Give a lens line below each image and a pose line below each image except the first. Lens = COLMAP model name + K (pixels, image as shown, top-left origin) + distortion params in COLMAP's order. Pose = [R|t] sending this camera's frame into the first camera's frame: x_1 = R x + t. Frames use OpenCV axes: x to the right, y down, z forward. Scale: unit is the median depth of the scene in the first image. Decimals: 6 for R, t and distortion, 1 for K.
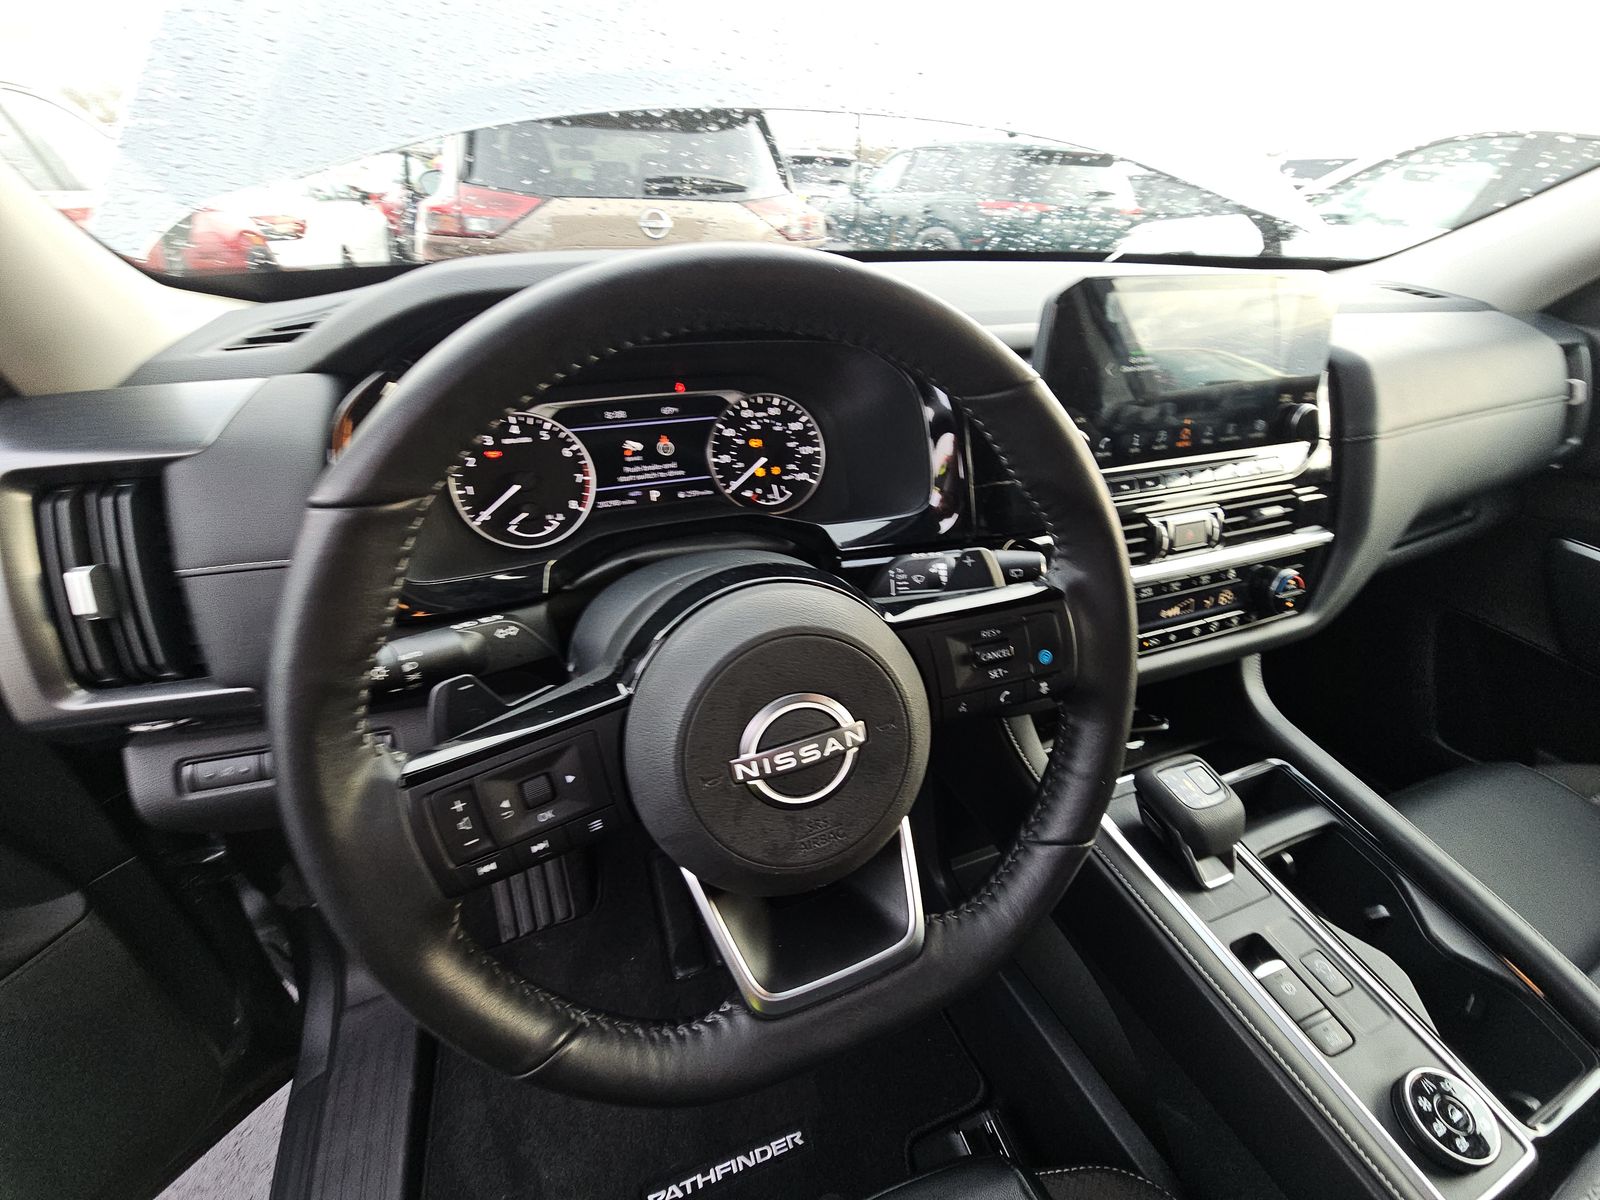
lens RADIAL K [[632.4, 0, 800.0], [0, 632.4, 600.0], [0, 0, 1]] dist [0.000644, 0.000030]
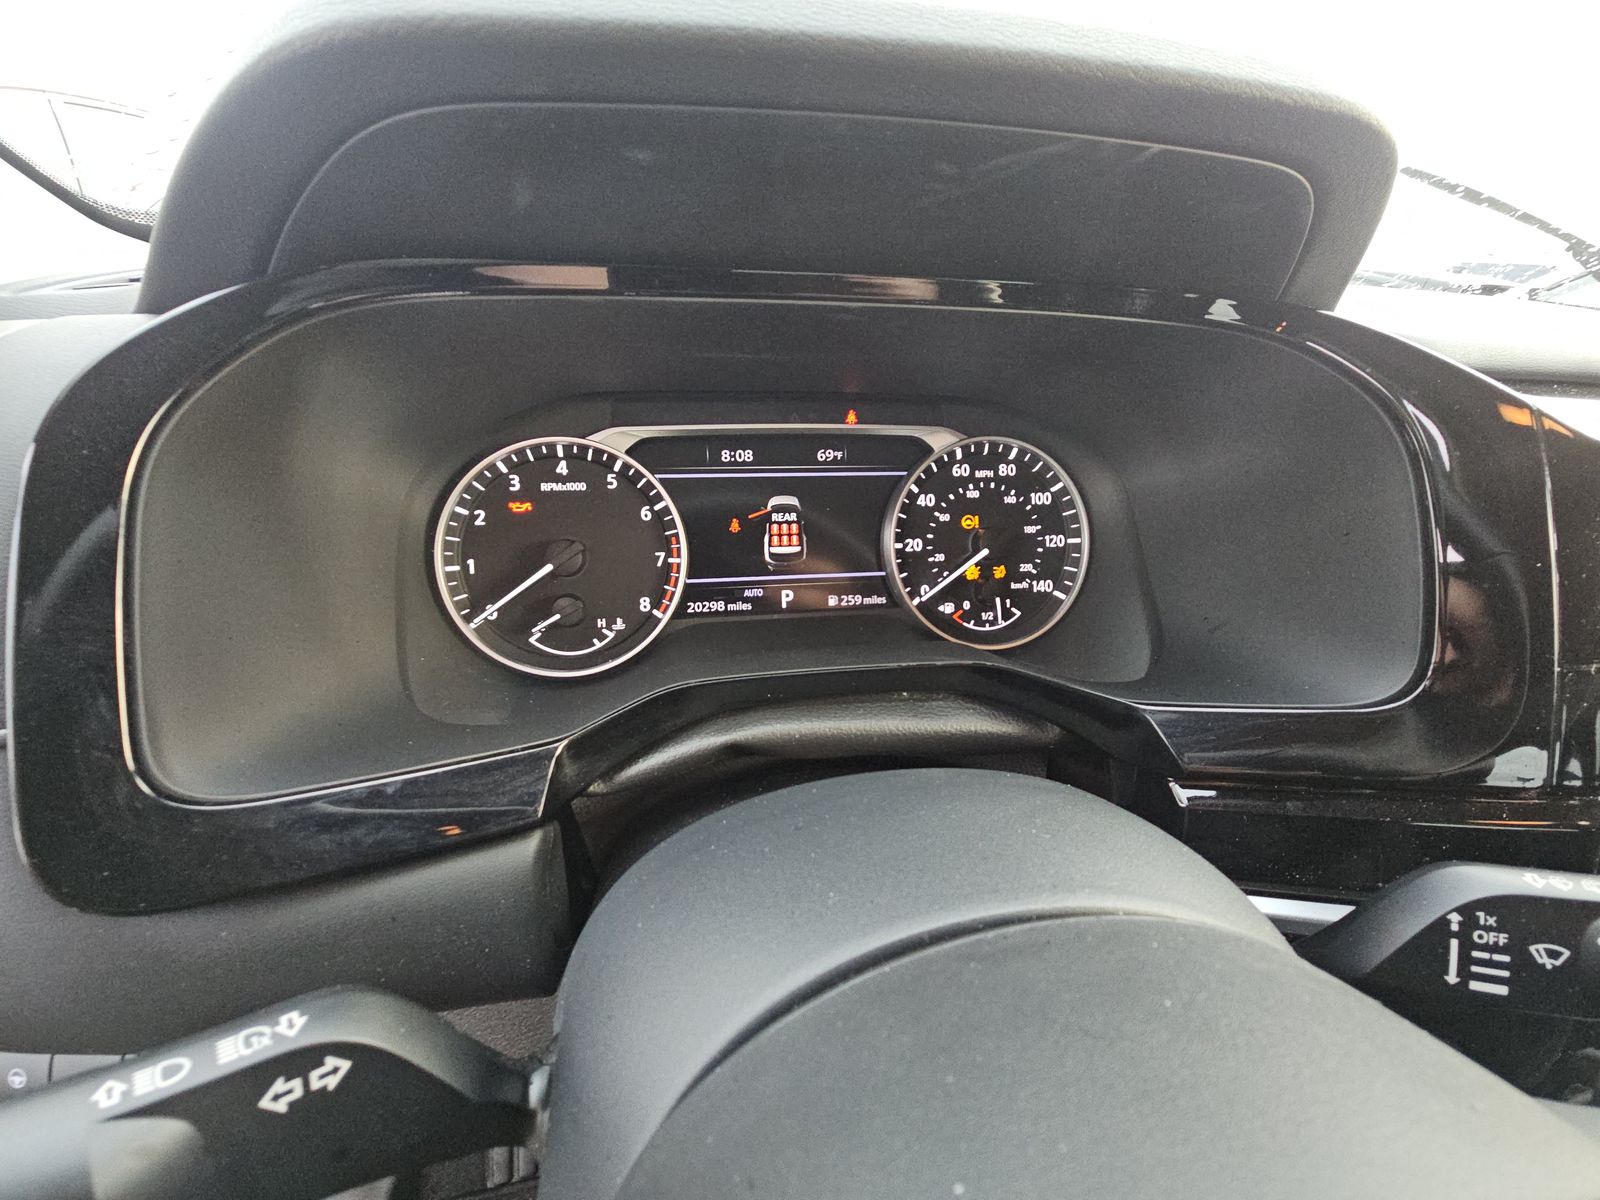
lens RADIAL K [[646.9, 0, 800.0], [0, 646.9, 600.0], [0, 0, 1]] dist [-0.018711, 0.000008]
pose [[0.983197, 0.094421, -0.156233, -0.125106], [-0.112070, 0.987781, -0.108299, -0.101407], [0.144099, 0.123988, 0.981765, 0.427128]]
